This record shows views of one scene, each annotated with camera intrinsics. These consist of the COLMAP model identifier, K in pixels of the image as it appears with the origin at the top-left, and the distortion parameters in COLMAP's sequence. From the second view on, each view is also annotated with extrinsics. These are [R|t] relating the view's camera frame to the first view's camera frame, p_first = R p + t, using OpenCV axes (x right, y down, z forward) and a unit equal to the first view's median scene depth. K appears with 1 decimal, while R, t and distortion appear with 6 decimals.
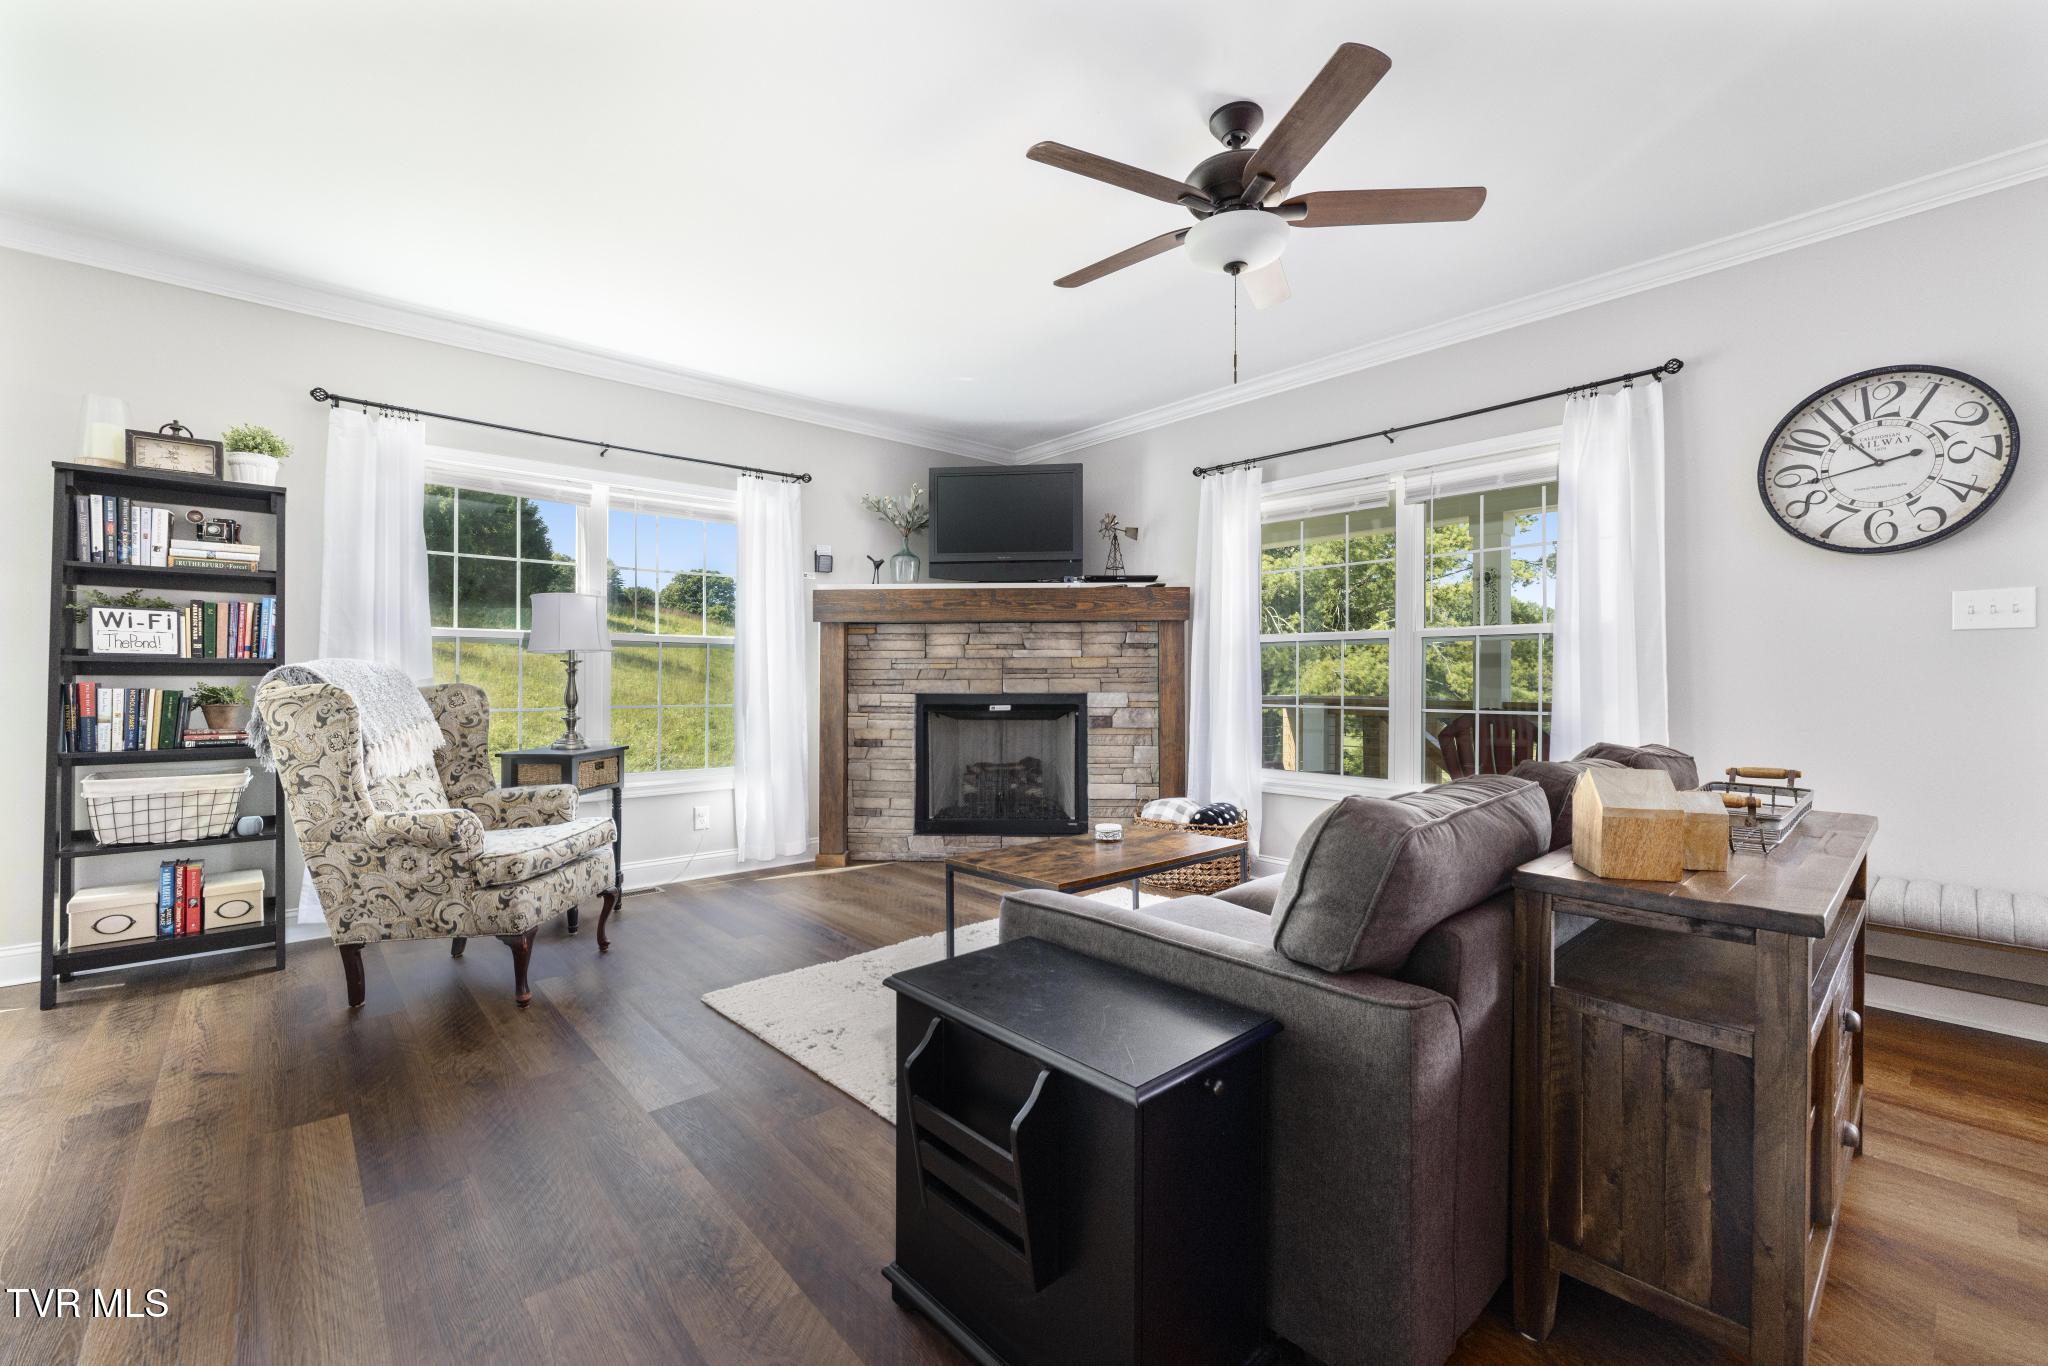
lens RADIAL K [[881.4, 0, 1021.9], [0, 881.4, 668.9], [0, 0, 1]] dist [0.012513, -0.000164]
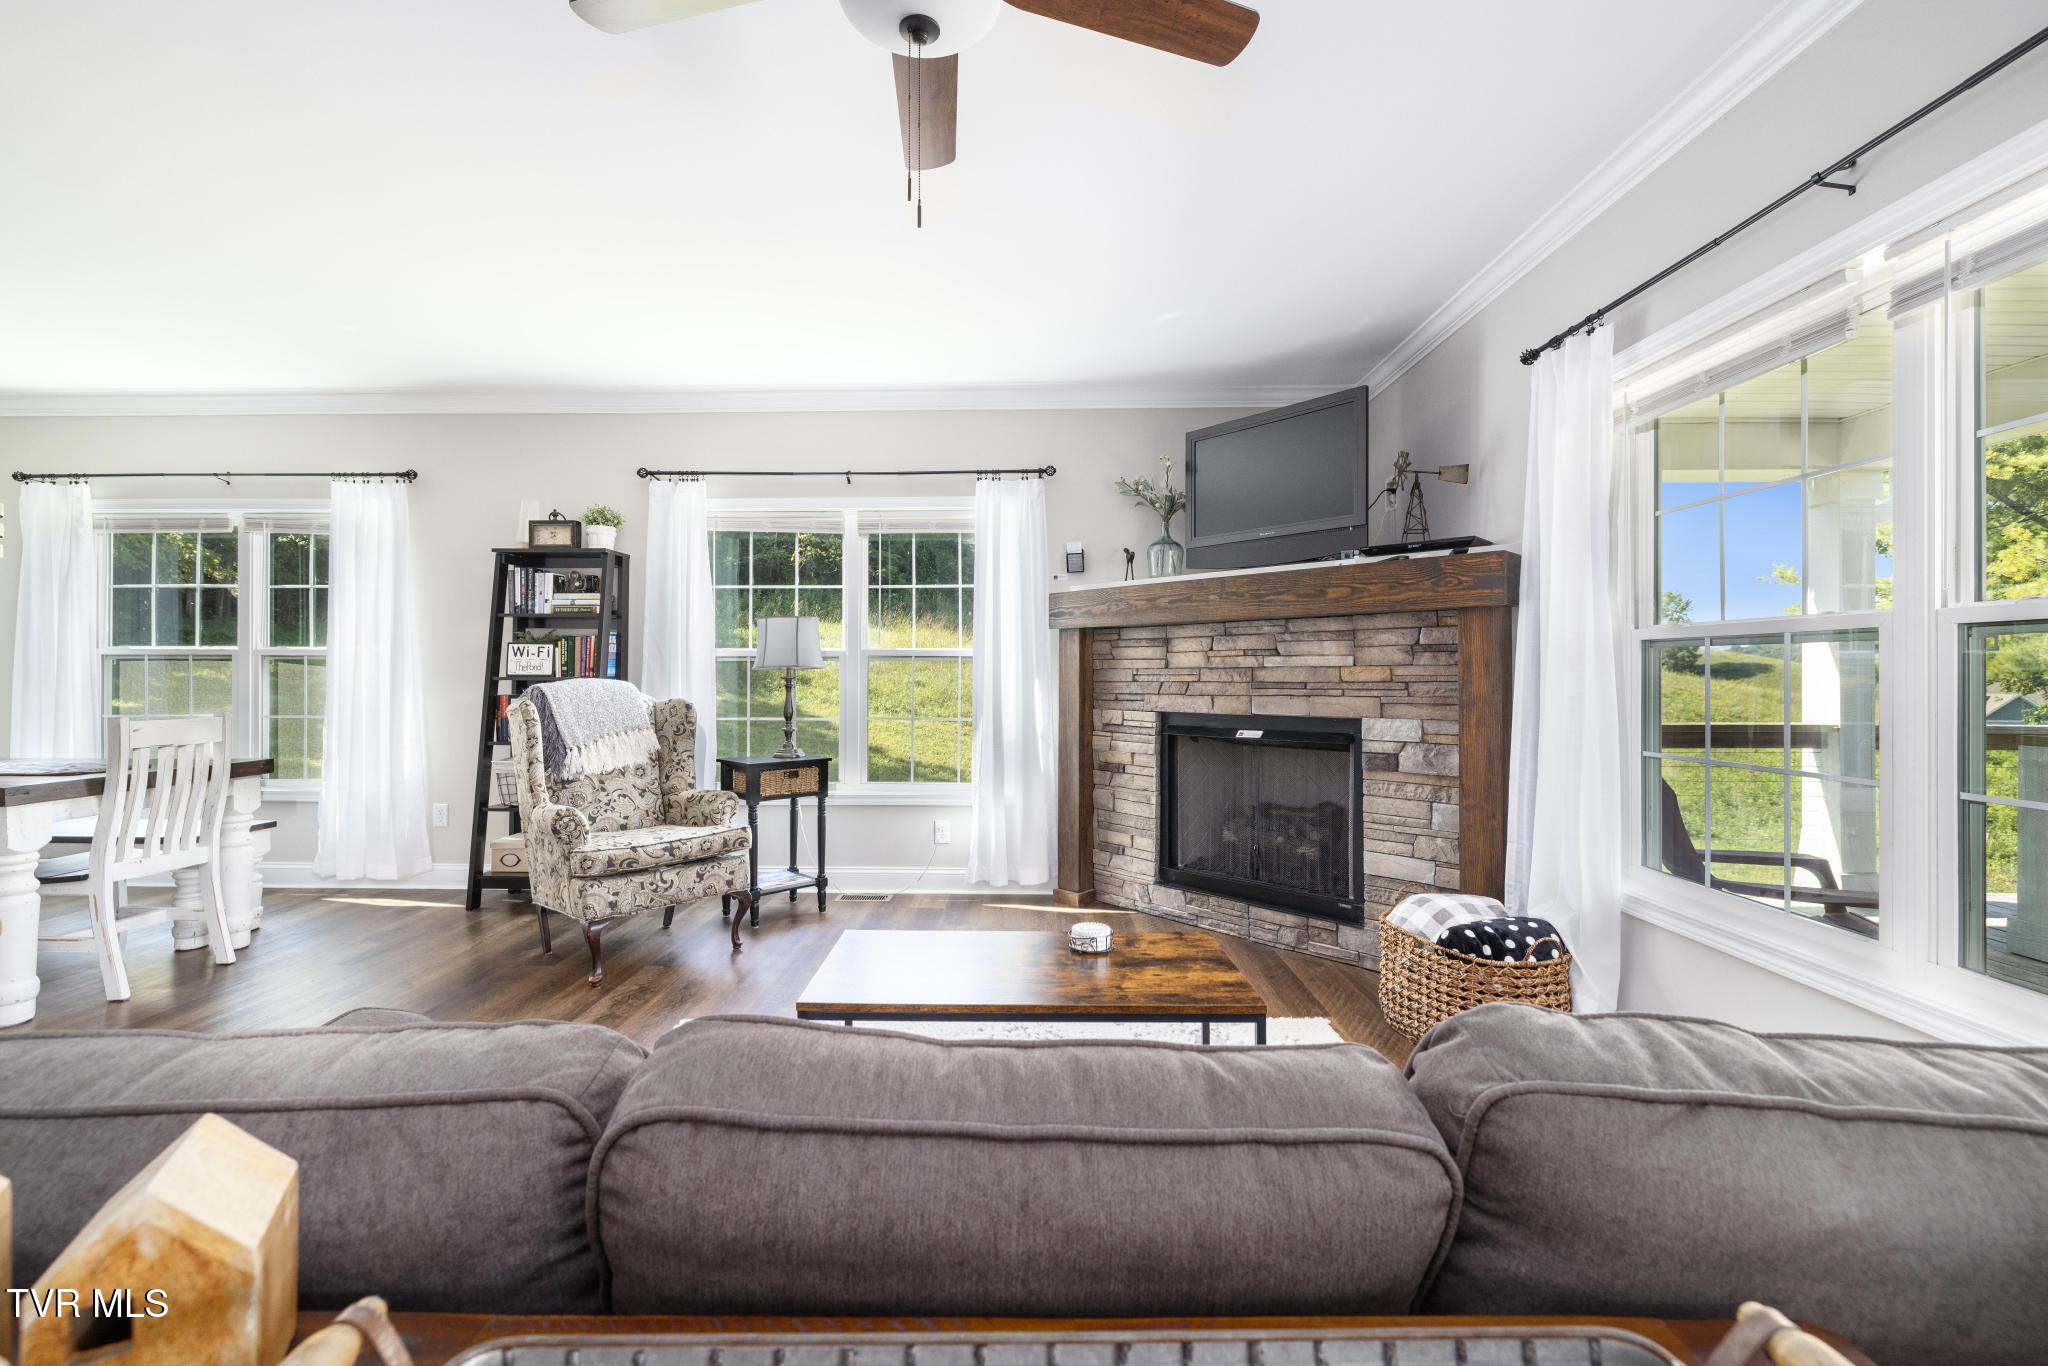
lens RADIAL K [[881.4, 0, 996.1], [0, 881.4, 663.1], [0, 0, 1]] dist [0.012513, -0.000164]
pose [[0.722704, -0.008326, -0.691108, 0.344341], [0.008109, 0.999961, -0.003567, -0.015678], [0.691110, -0.003027, 0.722743, 0.307005]]
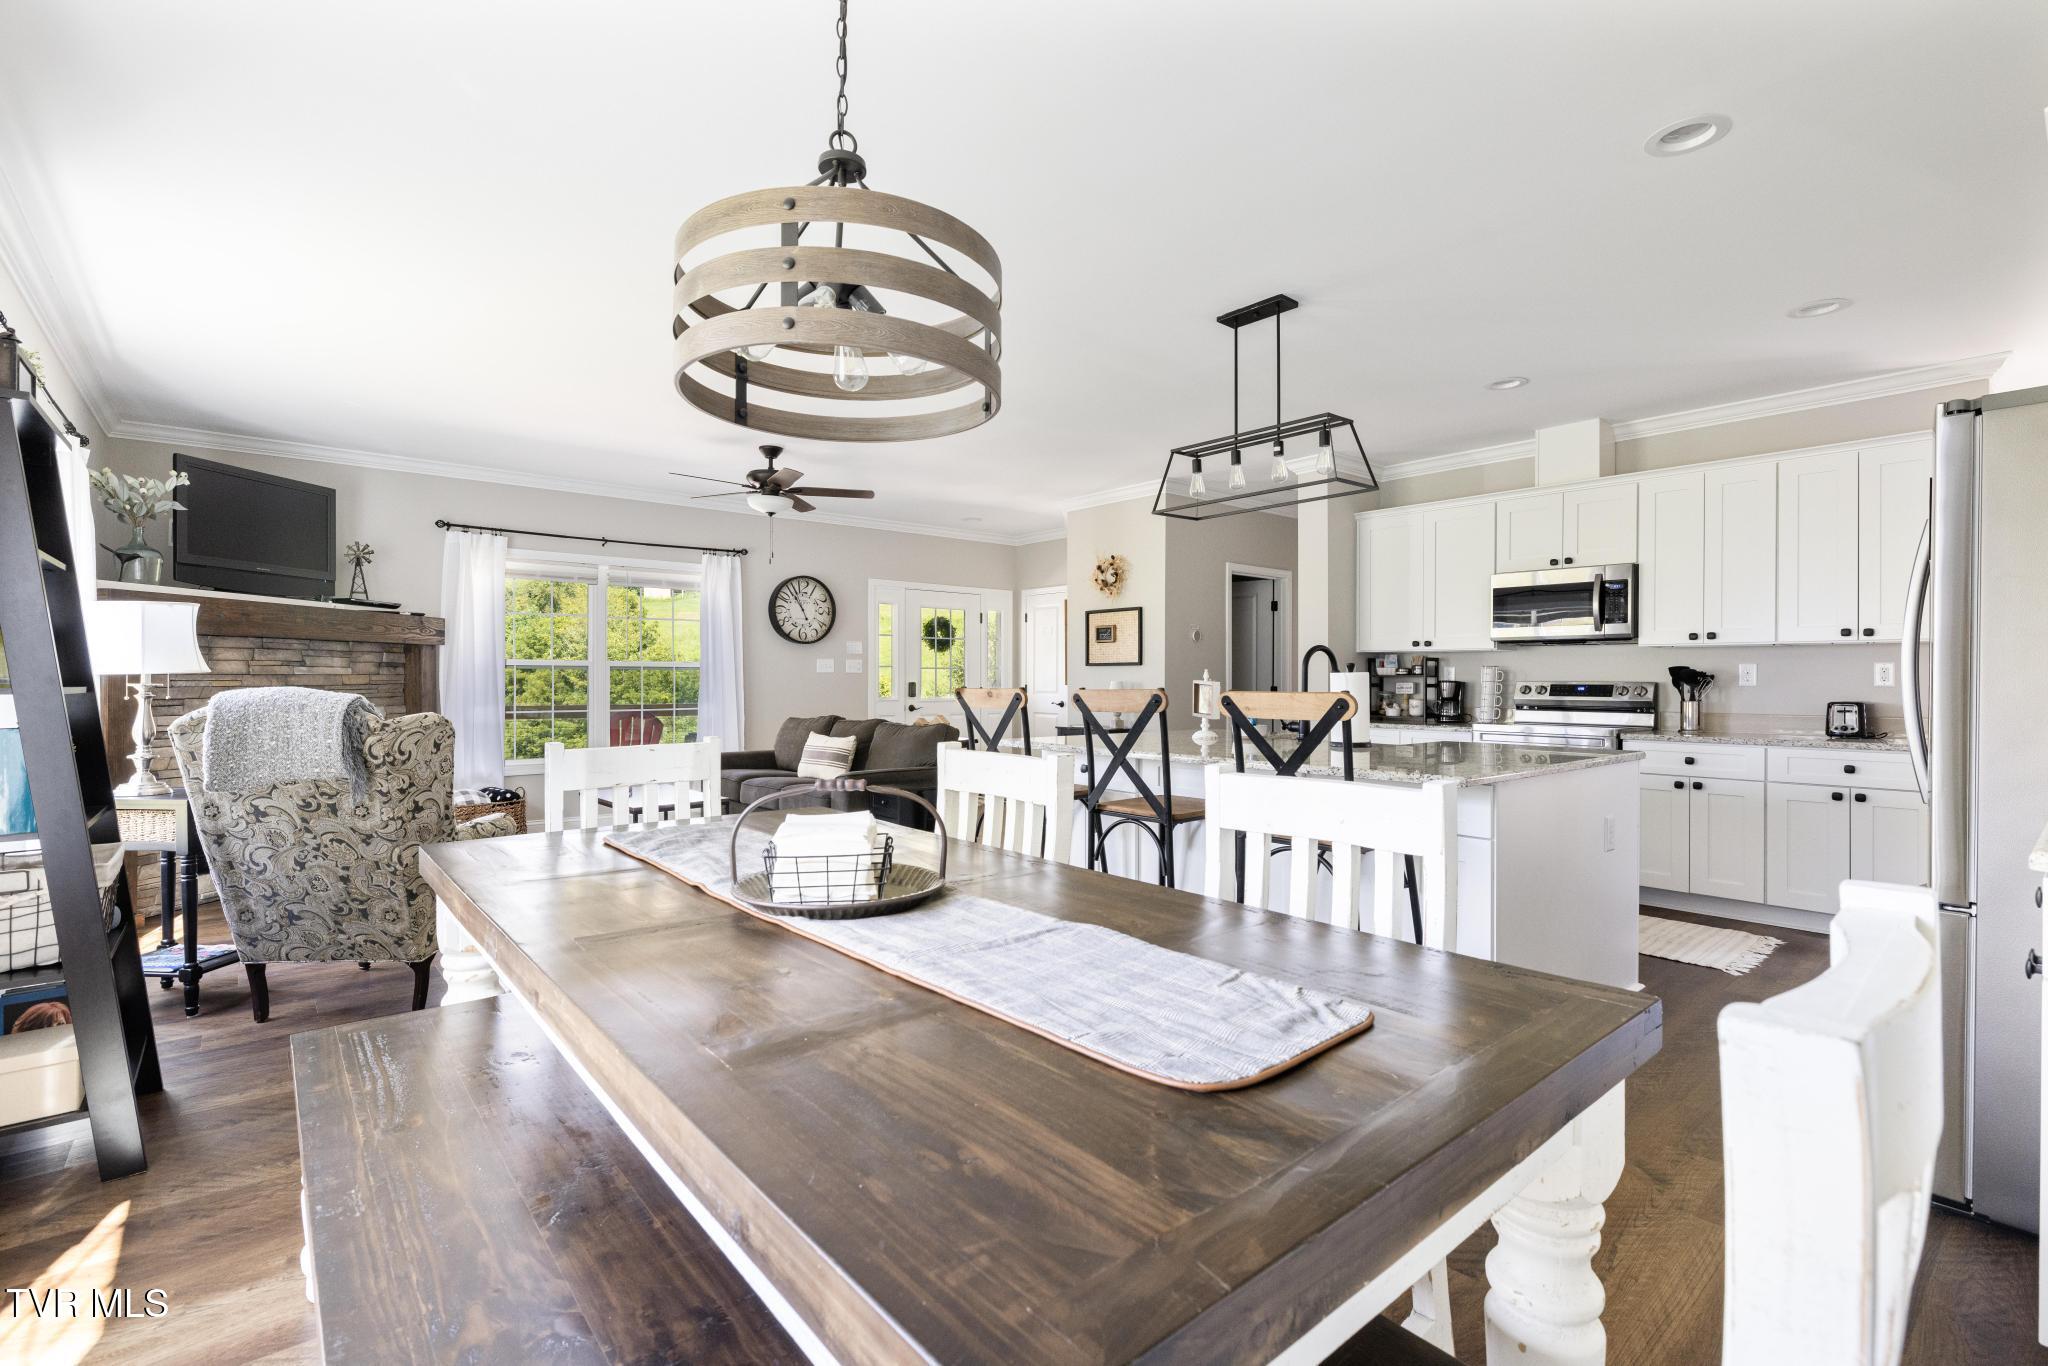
lens RADIAL K [[936.1, 0, 1039.7], [0, 936.1, 680.7], [0, 0, 1]] dist [0.001989, -0.000170]
pose [[0.015500, -0.000914, 0.999879, -1.067787], [-0.014270, 0.999898, 0.001136, -0.018970], [-0.999778, -0.014286, 0.015486, 0.139871]]
